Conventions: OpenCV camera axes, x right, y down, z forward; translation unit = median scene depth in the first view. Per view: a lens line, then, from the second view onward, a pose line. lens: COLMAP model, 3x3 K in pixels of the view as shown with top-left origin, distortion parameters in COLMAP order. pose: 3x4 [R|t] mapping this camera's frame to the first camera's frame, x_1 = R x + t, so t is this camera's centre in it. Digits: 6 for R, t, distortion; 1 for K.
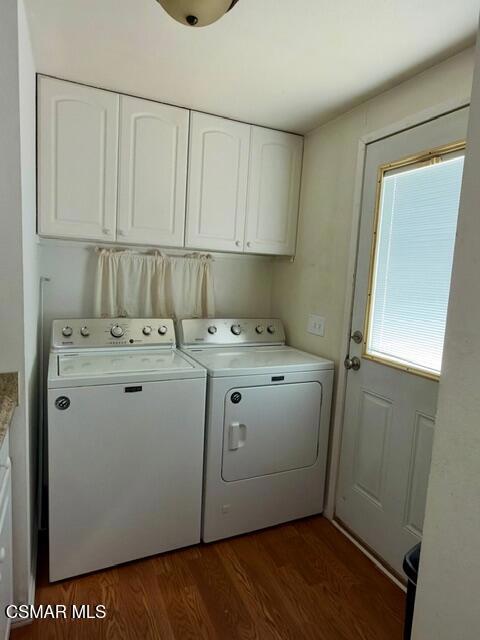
lens RADIAL K [[391.1, 0, 240.0], [0, 391.1, 320.0], [0, 0, 1]] dist [-0.007930, -0.000652]
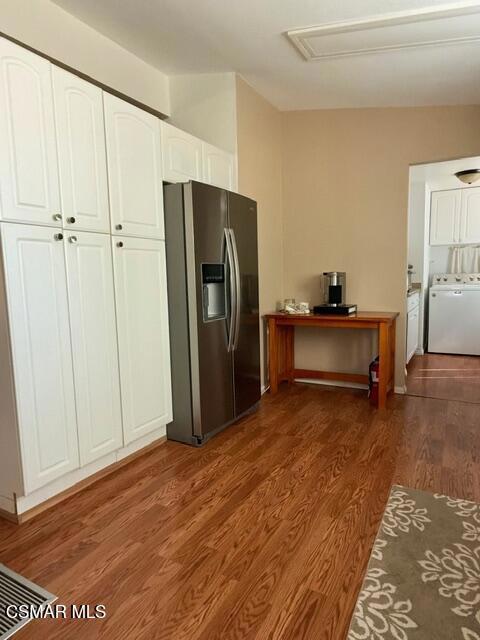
lens RADIAL K [[390.5, 0, 239.1], [0, 390.5, 320.7], [0, 0, 1]] dist [0.003759, 0.000985]
pose [[0.580676, 0.027493, -0.813671, 0.931529], [-0.040346, 0.999173, 0.004968, 0.344609], [0.813135, 0.029944, 0.581305, -1.636447]]
